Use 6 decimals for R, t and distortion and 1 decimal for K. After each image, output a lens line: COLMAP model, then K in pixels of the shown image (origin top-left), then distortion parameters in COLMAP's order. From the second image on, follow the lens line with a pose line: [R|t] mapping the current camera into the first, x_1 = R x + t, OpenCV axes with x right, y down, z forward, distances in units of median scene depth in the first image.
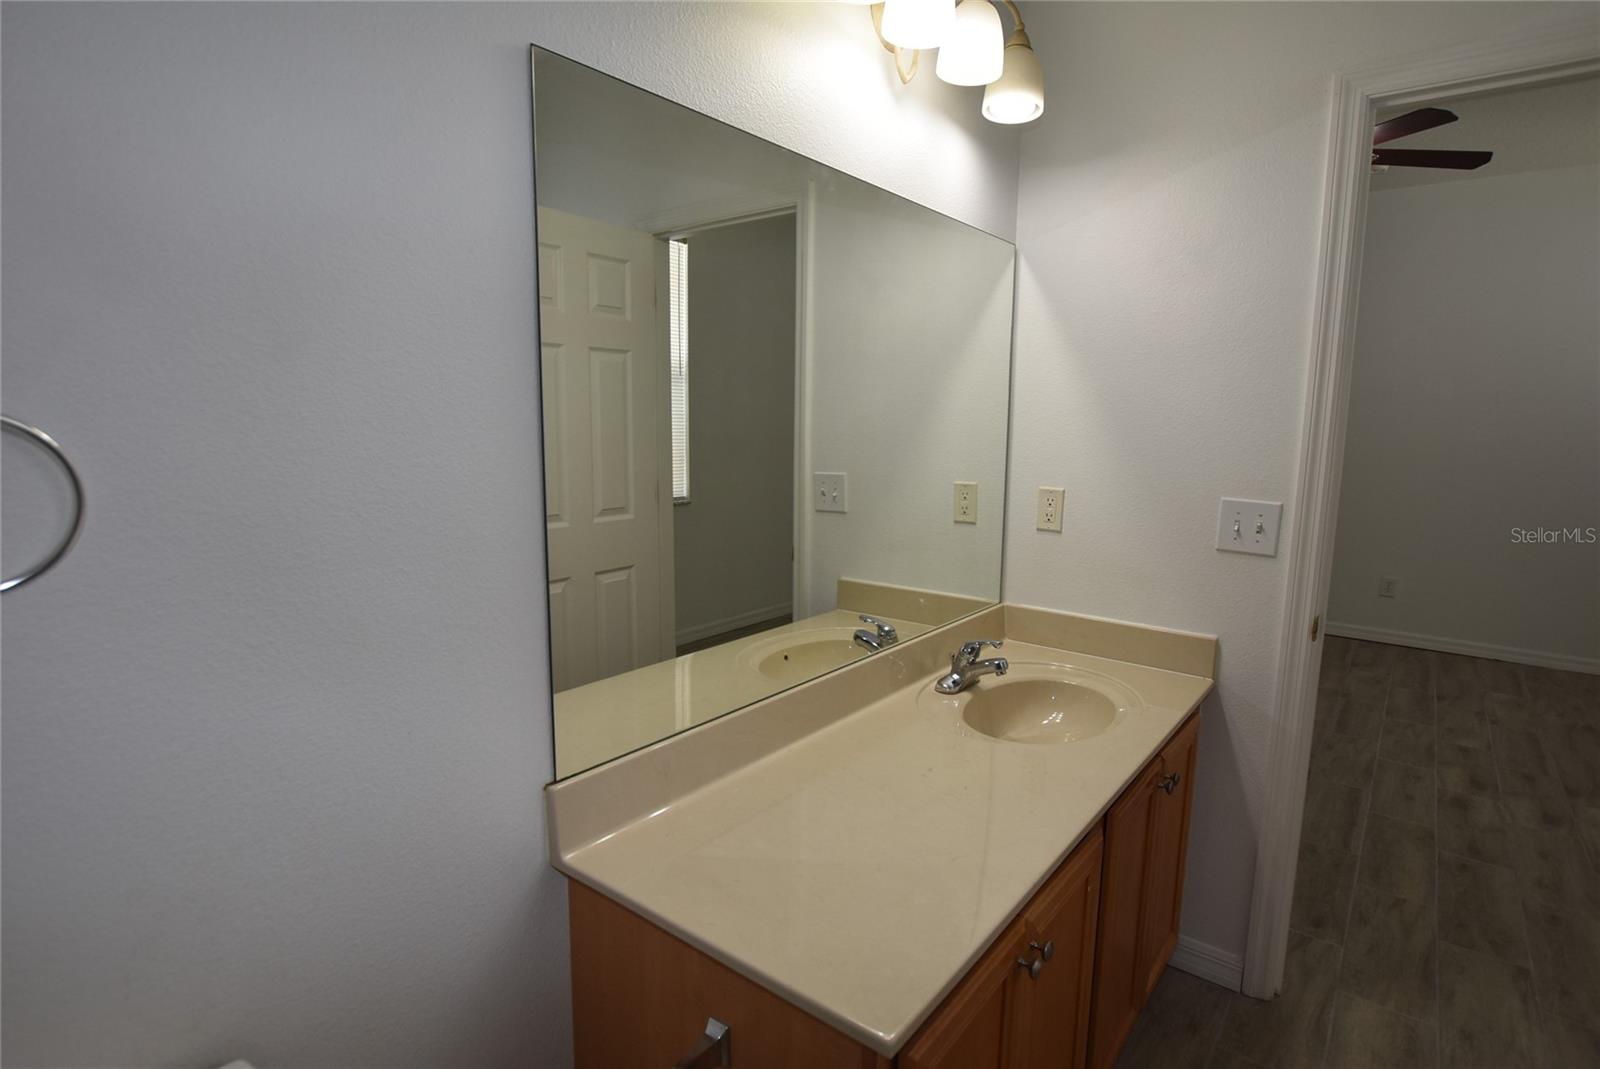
lens RADIAL K [[806.8, 0, 804.6], [0, 806.8, 534.1], [0, 0, 1]] dist [-0.028143, 0.004957]
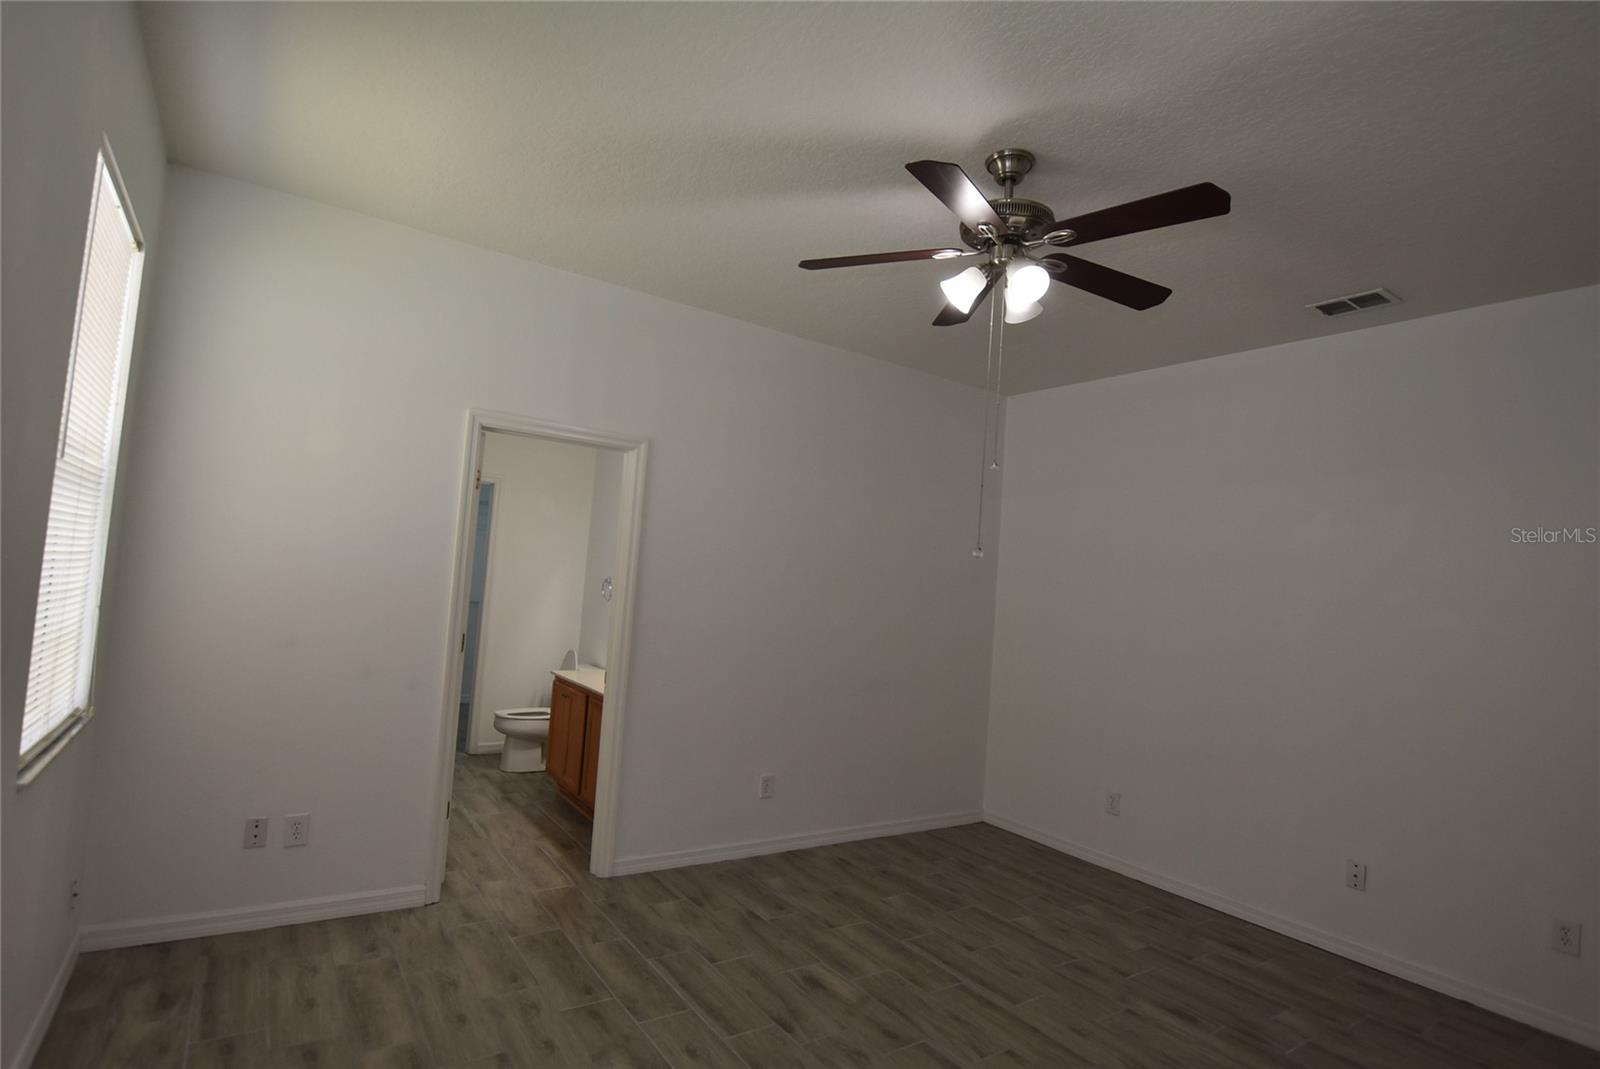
lens RADIAL K [[806.8, 0, 798.3], [0, 806.8, 540.8], [0, 0, 1]] dist [-0.028143, 0.004957]
pose [[-0.301781, -0.093543, -0.948777, 2.209810], [-0.218727, 0.975424, -0.026599, -0.256226], [0.927948, 0.199496, -0.314824, 1.784187]]
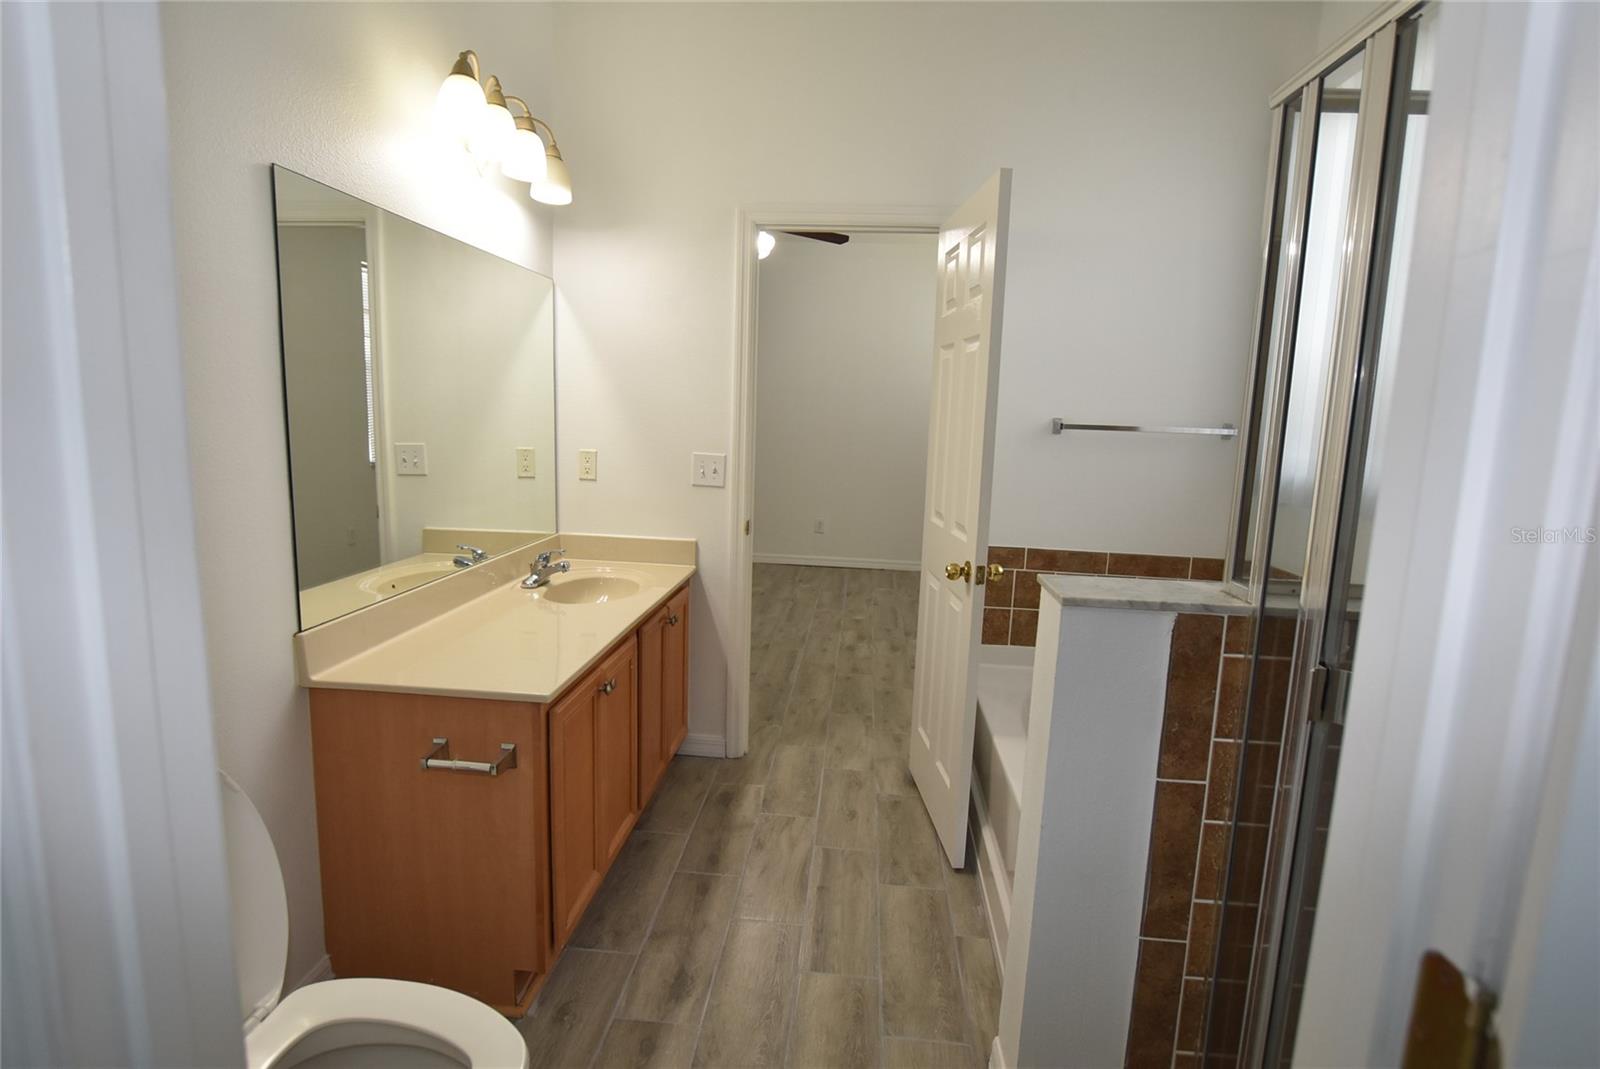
lens RADIAL K [[806.8, 0, 798.2], [0, 806.8, 534.8], [0, 0, 1]] dist [-0.028143, 0.004957]
pose [[0.838440, -0.068340, 0.540692, -0.172952], [0.057397, 0.997662, 0.037094, 0.063956], [-0.541963, -0.000067, 0.840403, -0.432691]]
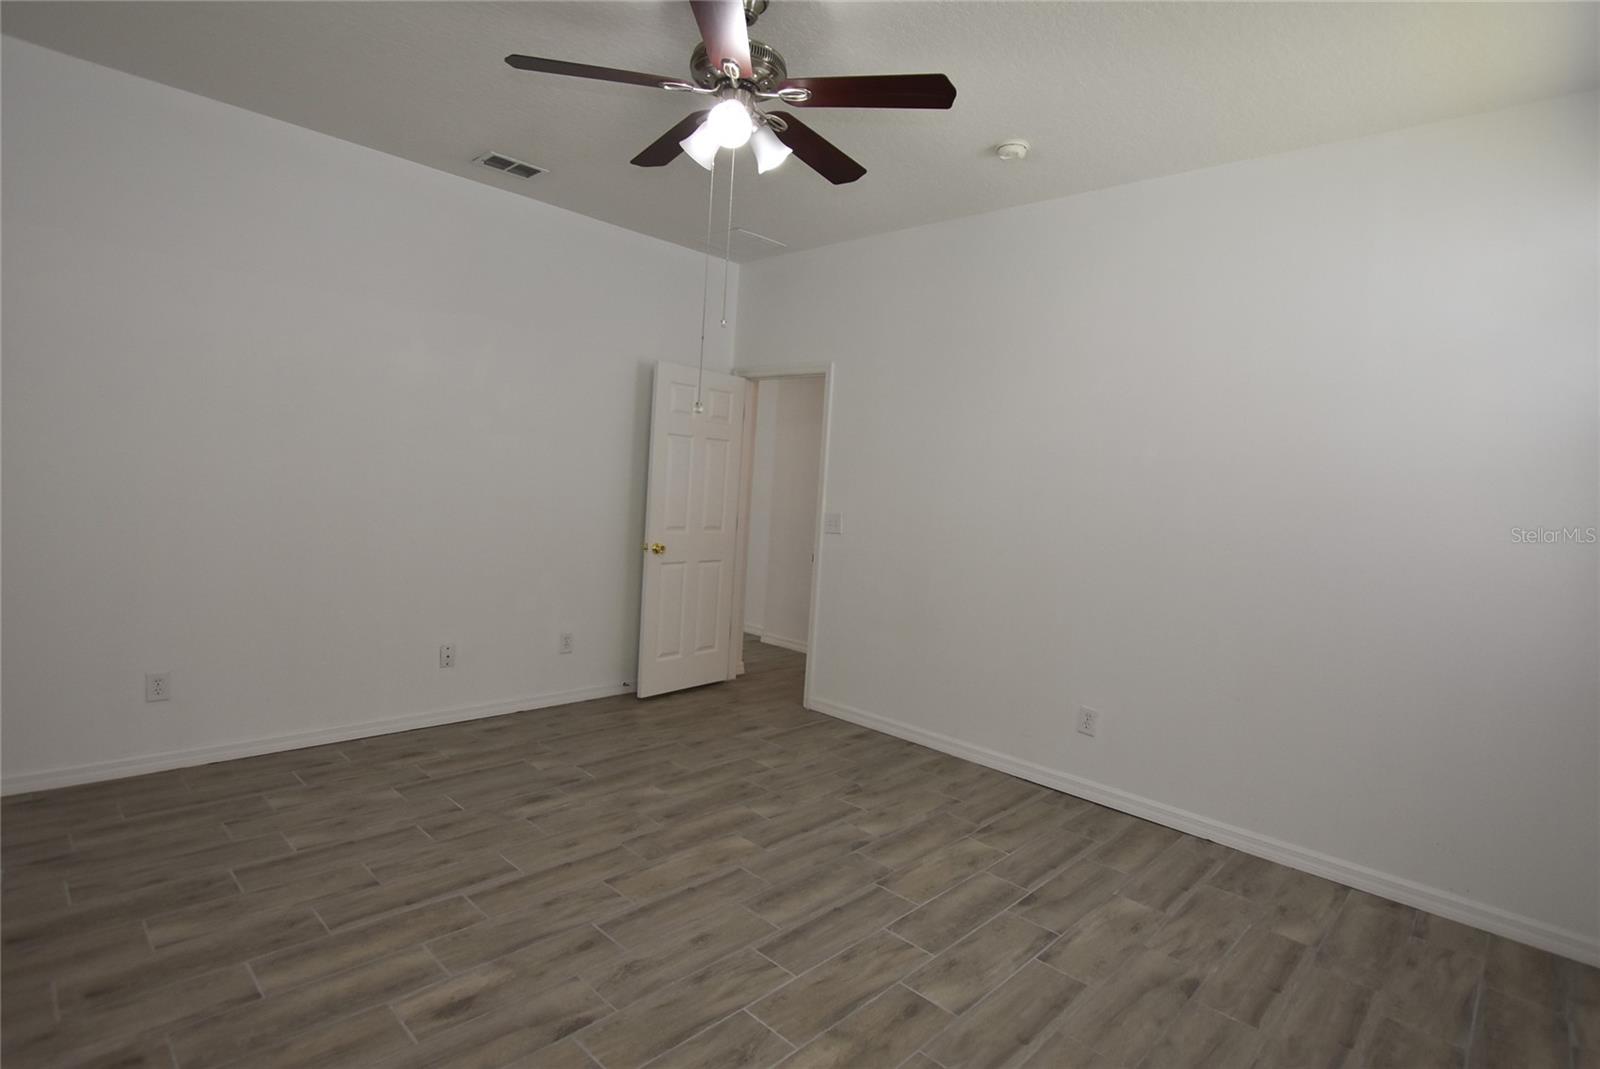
lens RADIAL K [[806.8, 0, 798.7], [0, 806.8, 539.3], [0, 0, 1]] dist [-0.028143, 0.004957]
pose [[0.993495, 0.050233, -0.102201, 1.290477], [-0.058197, 0.995370, -0.076495, -0.062862], [0.097886, 0.081945, 0.991818, 0.562677]]
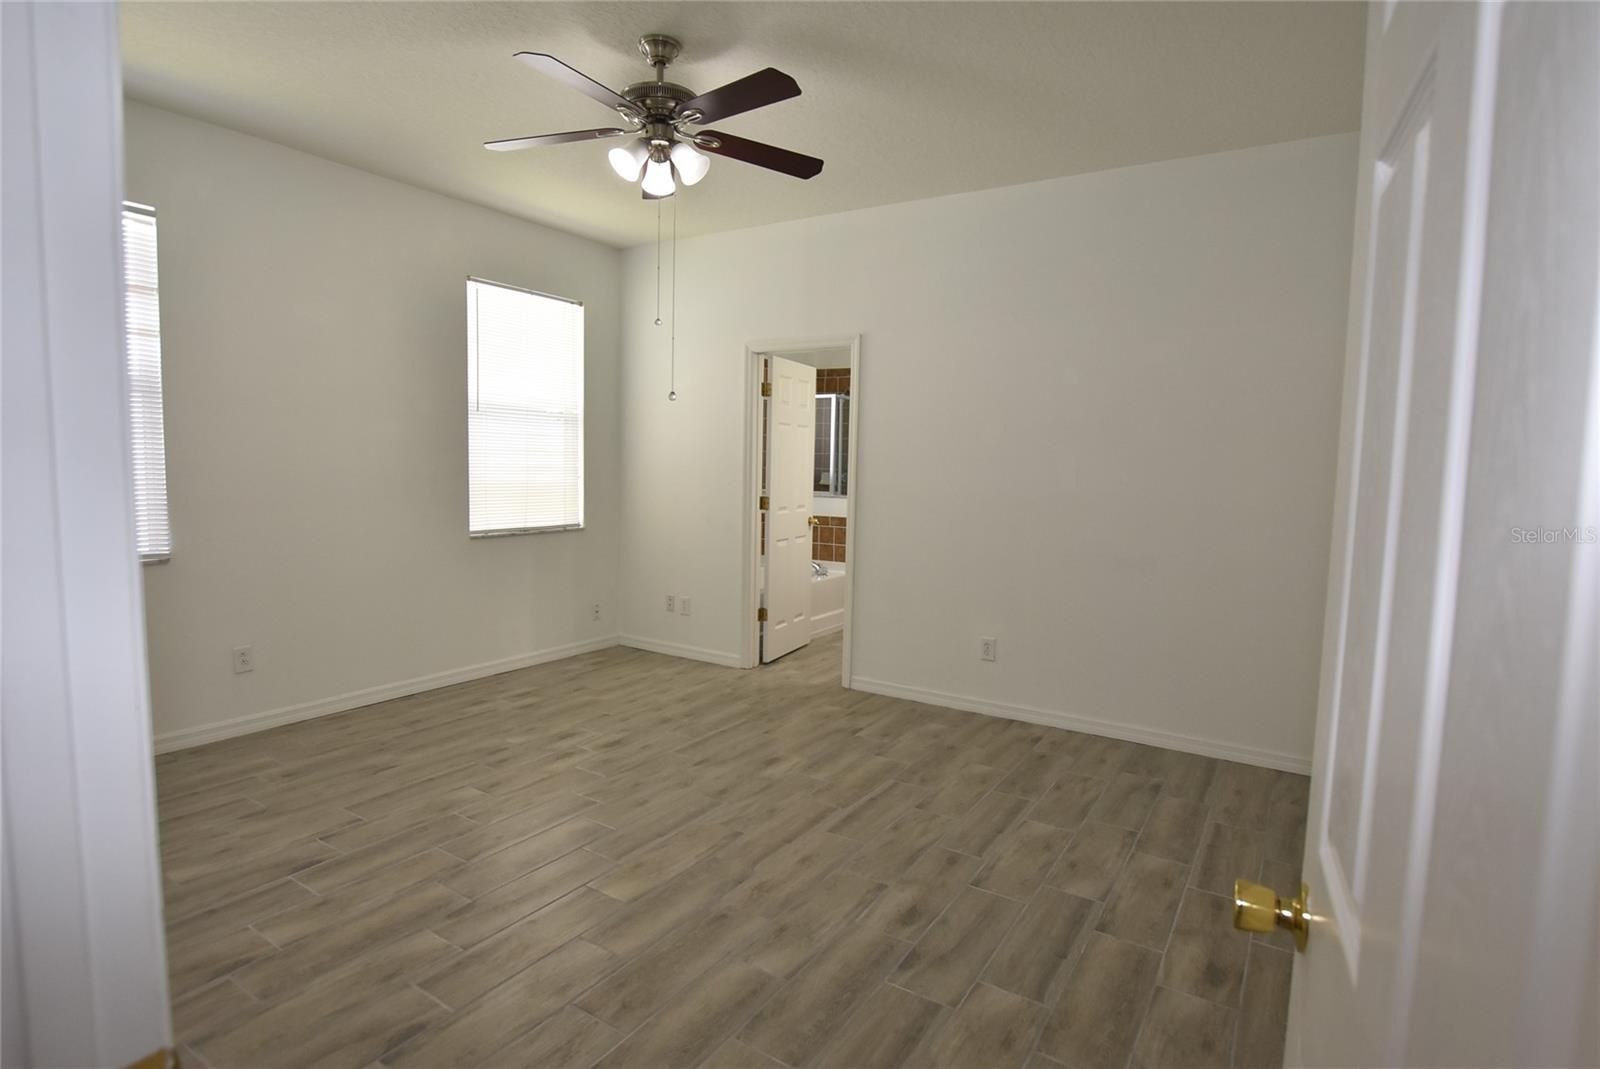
lens RADIAL K [[806.8, 0, 808.1], [0, 806.8, 532.4], [0, 0, 1]] dist [-0.028143, 0.004957]
pose [[-0.994148, -0.033896, -0.102568, 0.924291], [-0.056945, 0.971298, 0.230949, -0.436284], [0.091796, 0.235438, -0.967545, 3.098802]]
